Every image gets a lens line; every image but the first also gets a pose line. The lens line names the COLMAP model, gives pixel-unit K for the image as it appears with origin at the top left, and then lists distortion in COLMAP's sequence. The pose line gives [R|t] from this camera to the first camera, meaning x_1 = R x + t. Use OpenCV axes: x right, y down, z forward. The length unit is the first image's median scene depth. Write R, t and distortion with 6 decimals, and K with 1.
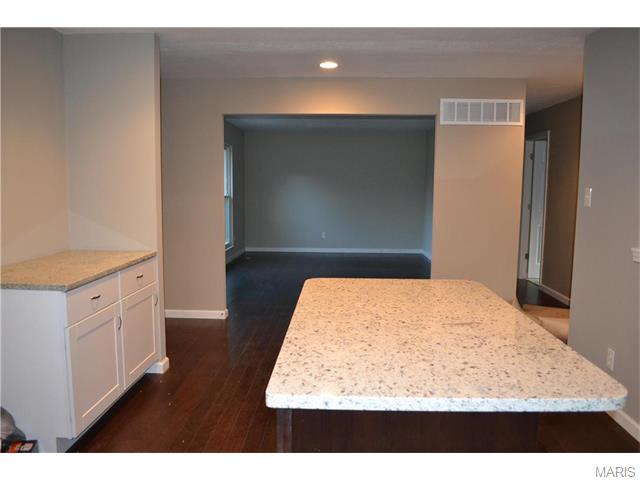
lens RADIAL K [[512.8, 0, 319.8], [0, 512.8, 243.1], [0, 0, 1]] dist [-0.081647, 0.012936]
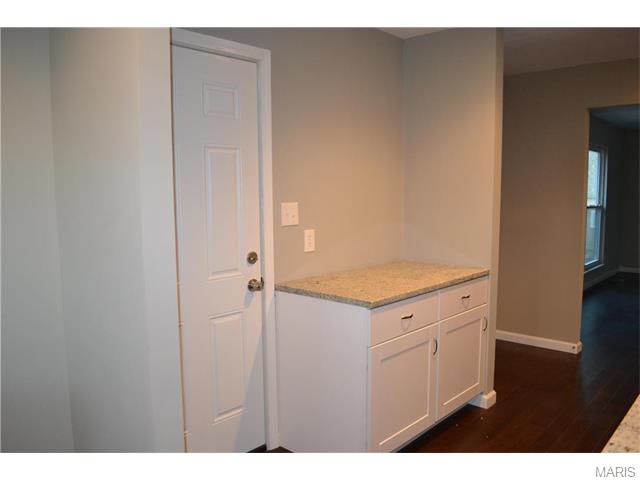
lens RADIAL K [[512.8, 0, 320.1], [0, 512.8, 246.3], [0, 0, 1]] dist [-0.081647, 0.012936]
pose [[0.763053, 0.060908, -0.643460, 0.011692], [-0.066034, 0.997687, 0.016131, -0.014494], [0.642954, 0.030181, 0.765310, 0.116670]]
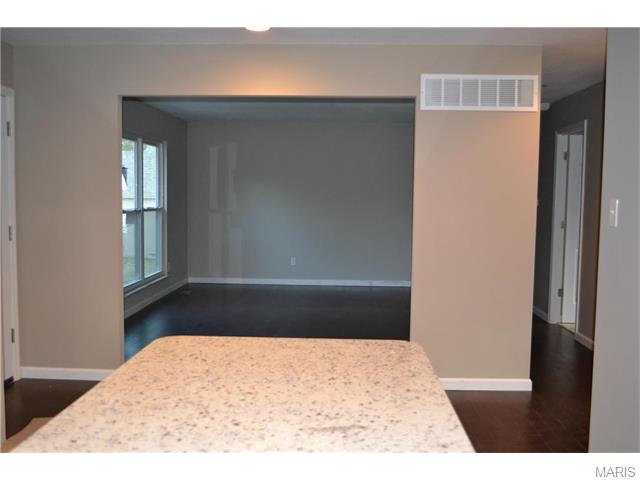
lens RADIAL K [[665.4, 0, 318.8], [0, 665.4, 237.5], [0, 0, 1]] dist [-0.069959, 0.000000]
pose [[0.999989, 0.004770, -0.000092, 0.103225], [-0.004769, 0.998864, -0.047418, -0.010858], [-0.000134, 0.047418, 0.998875, 0.085940]]
